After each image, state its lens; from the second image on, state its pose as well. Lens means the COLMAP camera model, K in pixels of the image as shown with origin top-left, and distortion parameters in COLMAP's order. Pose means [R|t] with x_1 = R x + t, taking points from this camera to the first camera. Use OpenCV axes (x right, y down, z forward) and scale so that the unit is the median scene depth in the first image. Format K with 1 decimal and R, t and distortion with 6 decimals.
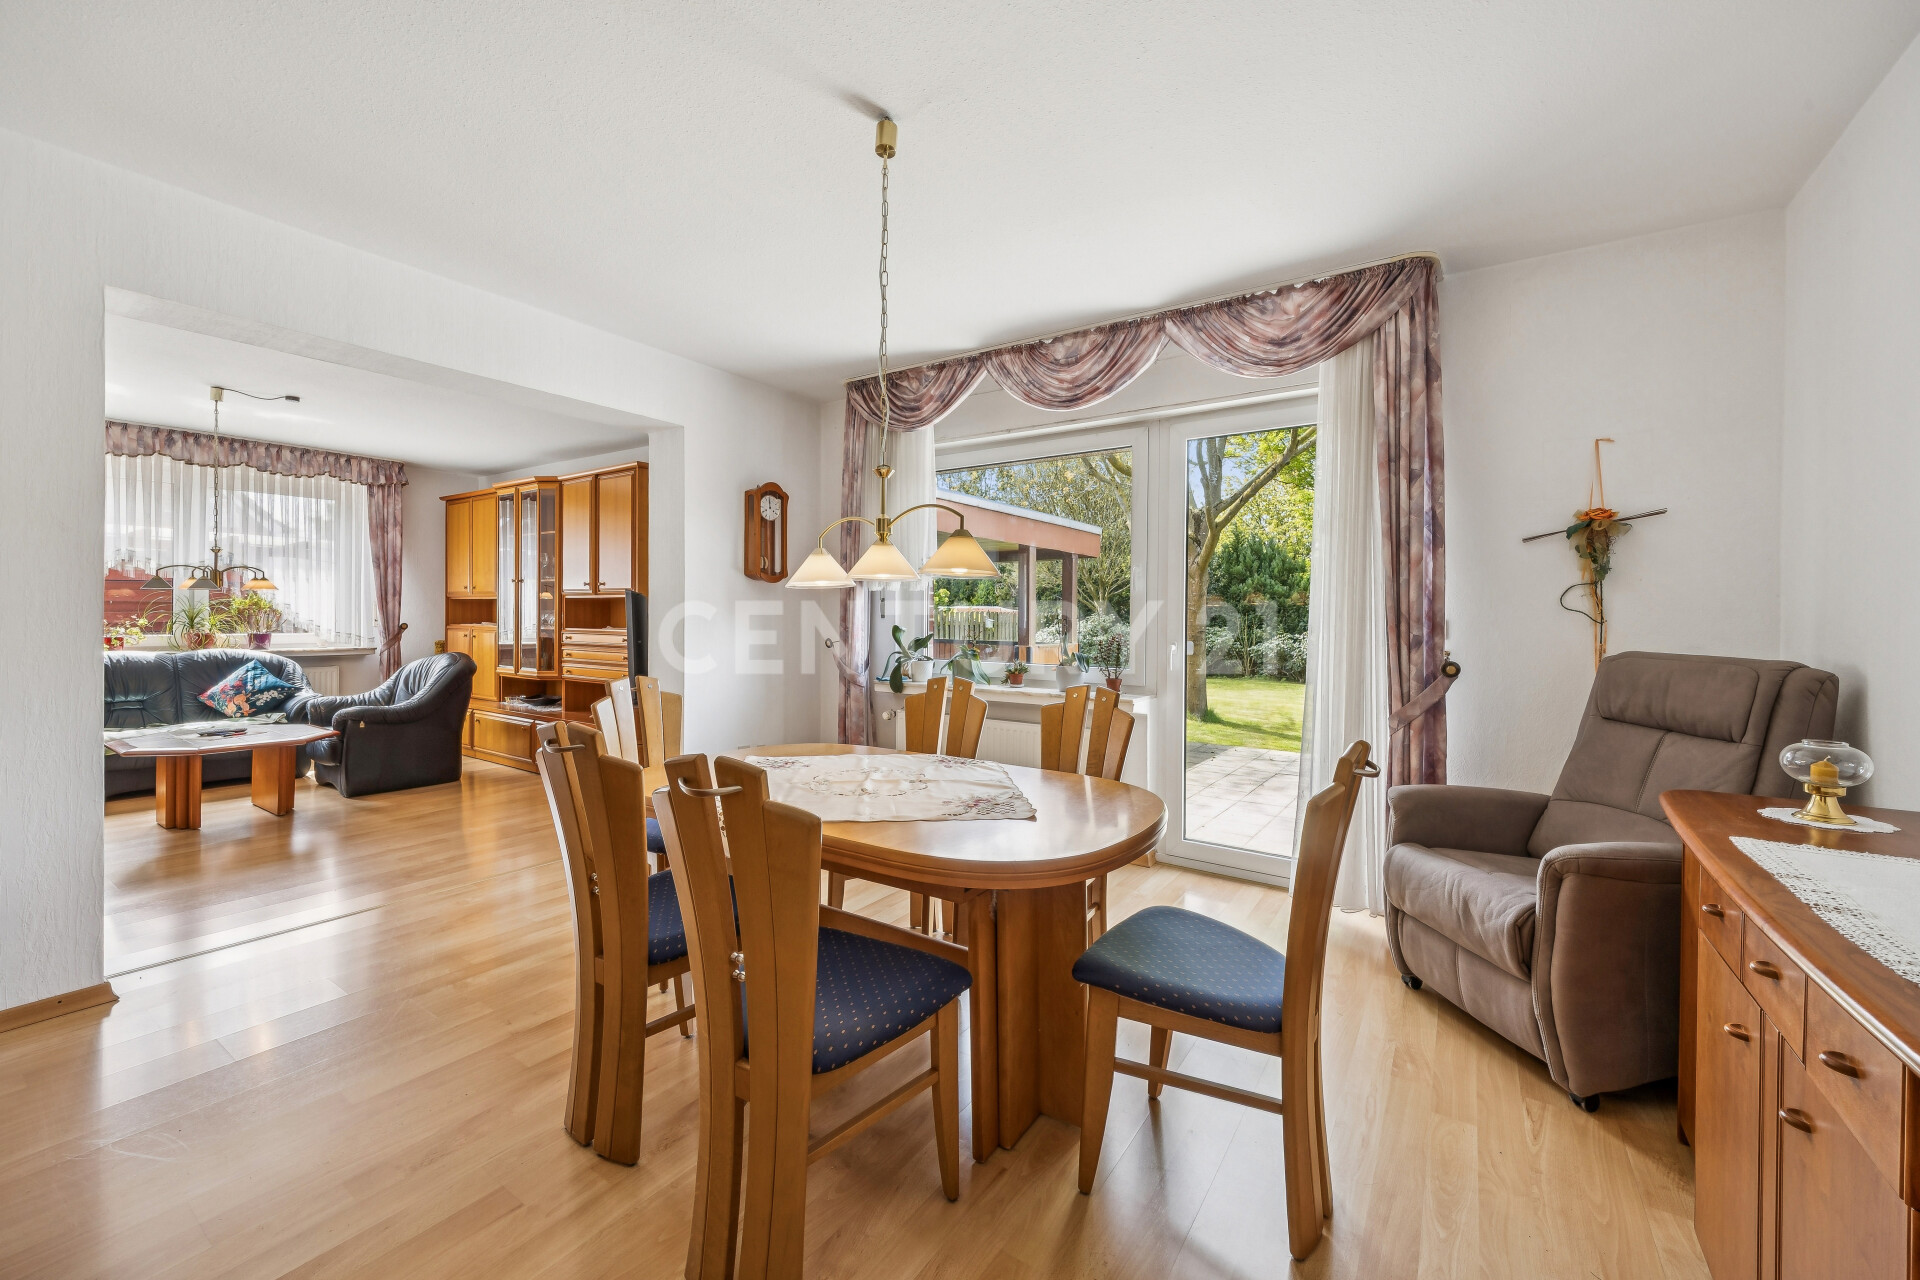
lens RADIAL K [[751.6, 0, 952.0], [0, 751.6, 621.2], [0, 0, 1]] dist [-0.004680, -0.000477]
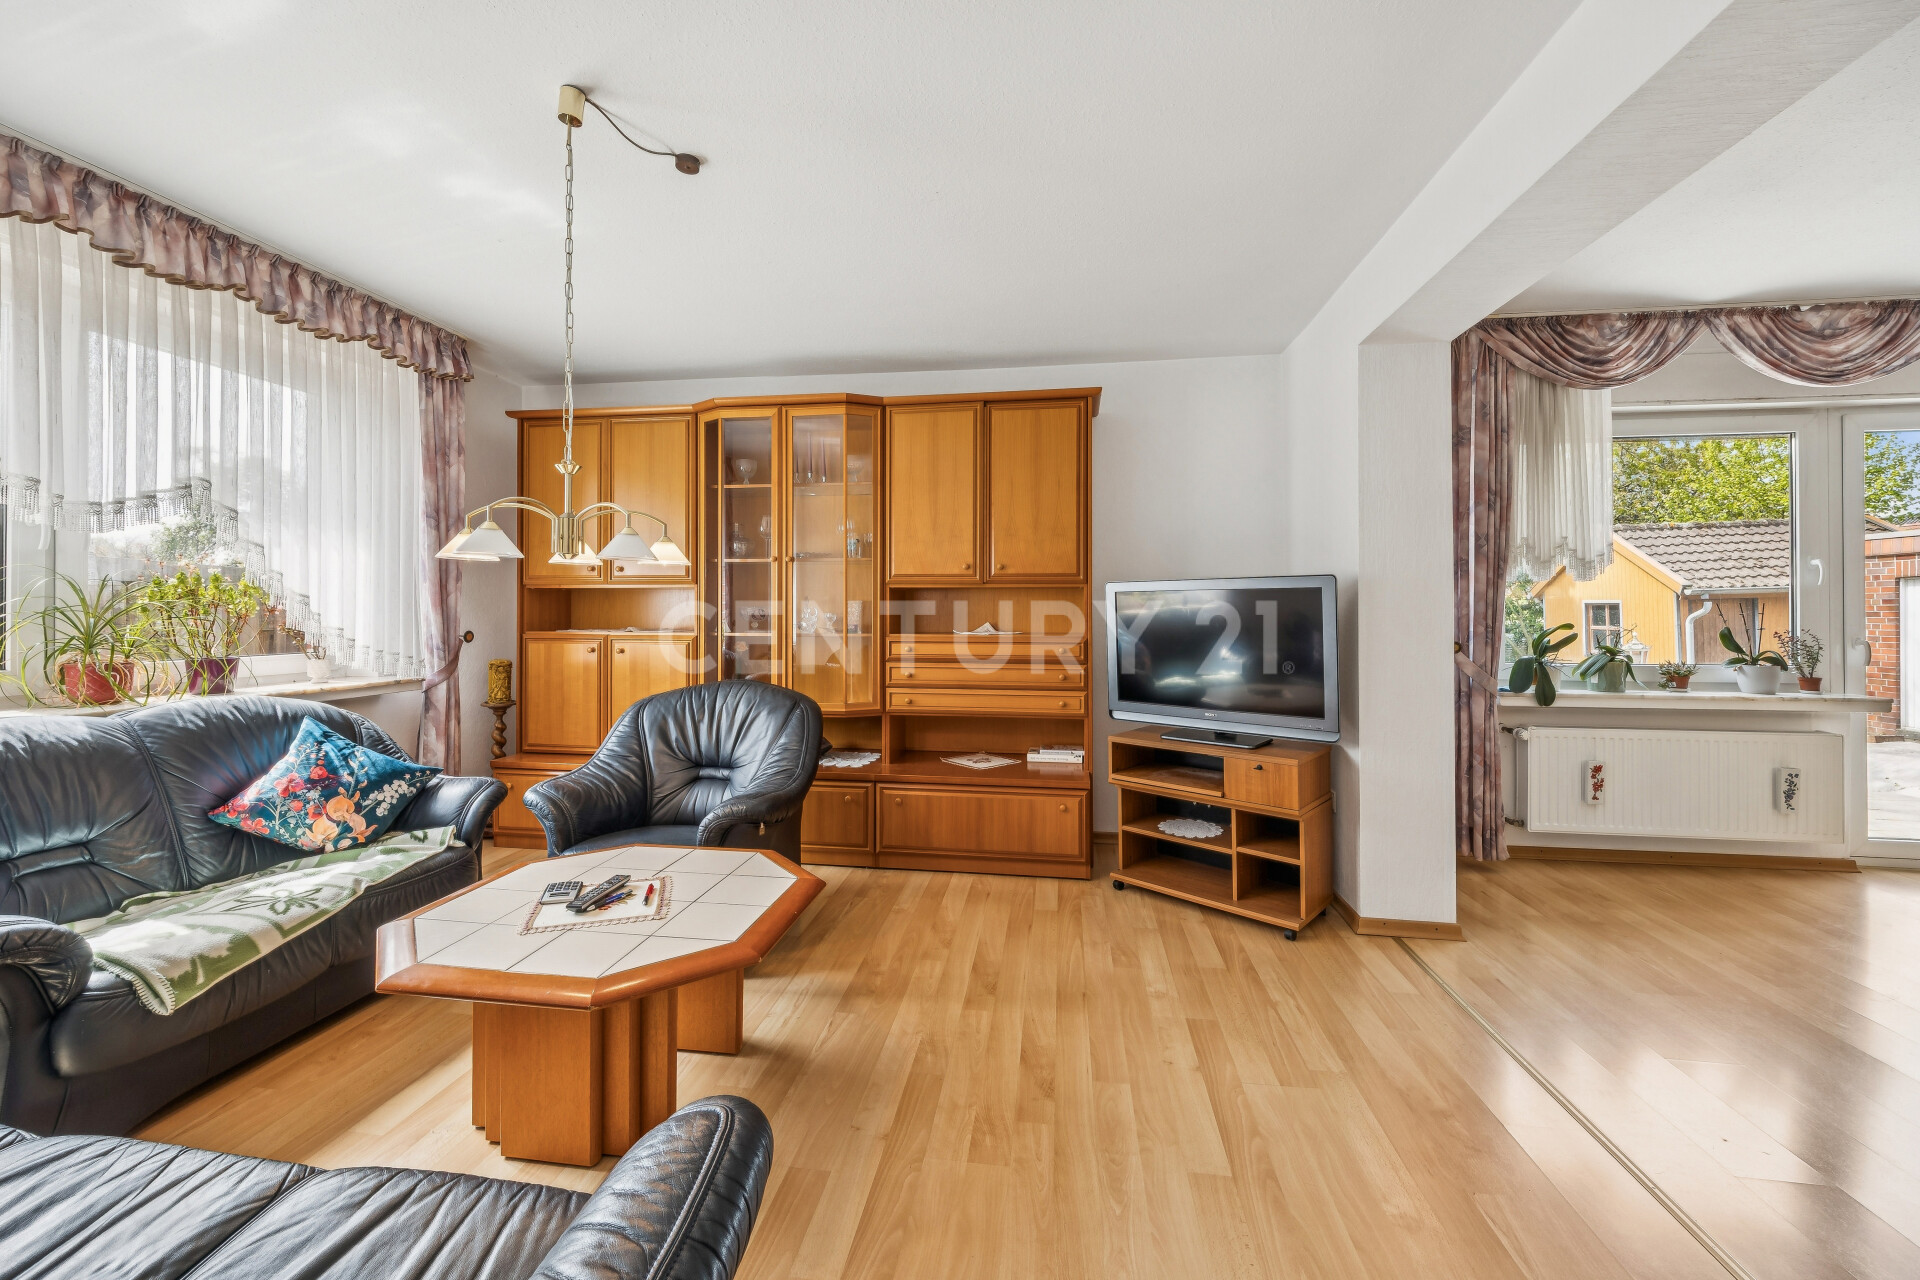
lens RADIAL K [[751.6, 0, 941.3], [0, 751.6, 603.2], [0, 0, 1]] dist [-0.004680, -0.000477]
pose [[0.901713, 0.000432, 0.432335, -1.063267], [0.008808, 0.999774, -0.019370, -0.006843], [-0.432246, 0.021274, 0.901505, 0.571552]]
